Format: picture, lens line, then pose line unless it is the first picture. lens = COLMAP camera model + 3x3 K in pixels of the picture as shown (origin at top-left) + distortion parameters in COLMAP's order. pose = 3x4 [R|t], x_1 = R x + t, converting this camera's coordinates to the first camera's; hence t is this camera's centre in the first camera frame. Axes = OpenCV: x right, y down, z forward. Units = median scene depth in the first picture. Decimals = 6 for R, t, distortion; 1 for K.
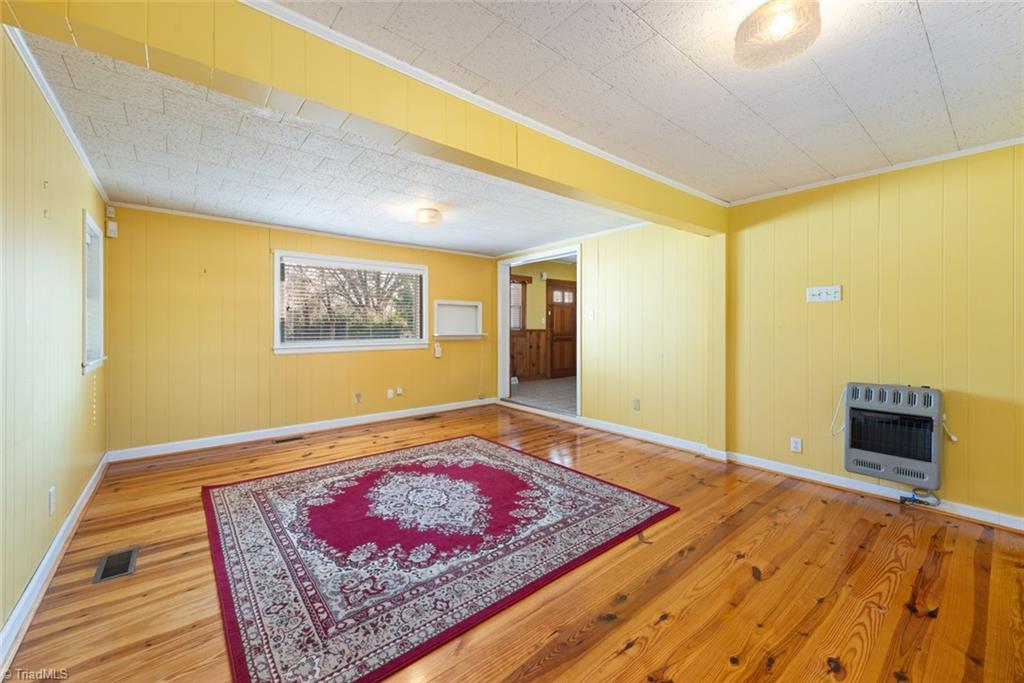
lens RADIAL K [[403.7, 0, 512.7], [0, 403.7, 333.2], [0, 0, 1]] dist [0.010813, -0.003138]
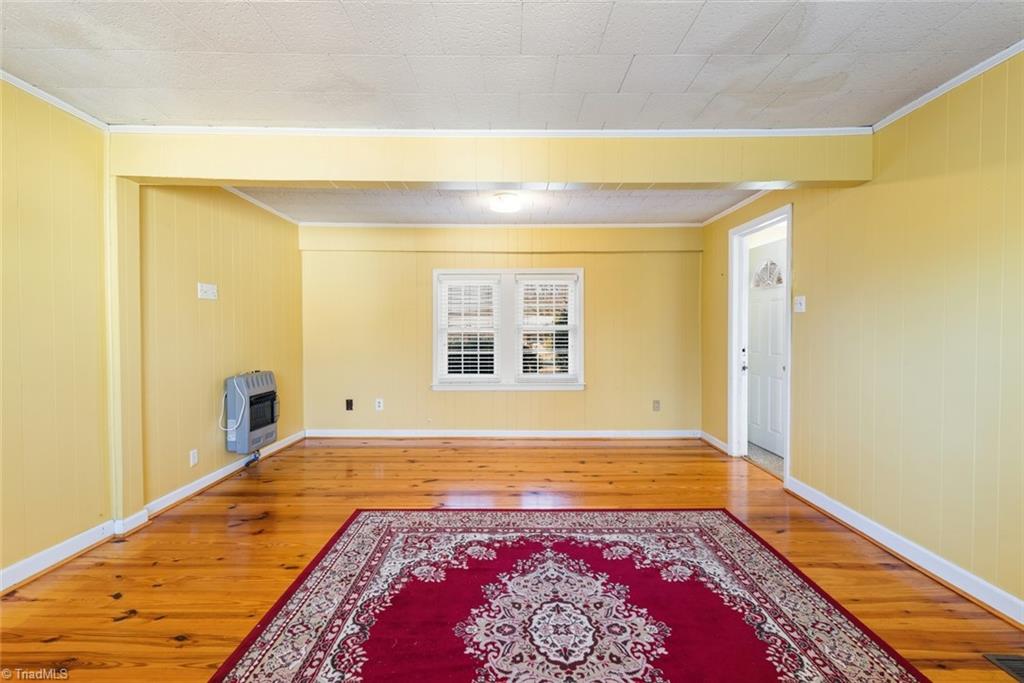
lens RADIAL K [[491.4, 0, 509.6], [0, 491.4, 338.2], [0, 0, 1]] dist [-0.002613, -0.000371]
pose [[-0.777469, -0.013236, 0.628781, -0.672219], [0.007703, 0.999503, 0.030564, -0.017657], [-0.628873, 0.028606, -0.776981, 1.826797]]
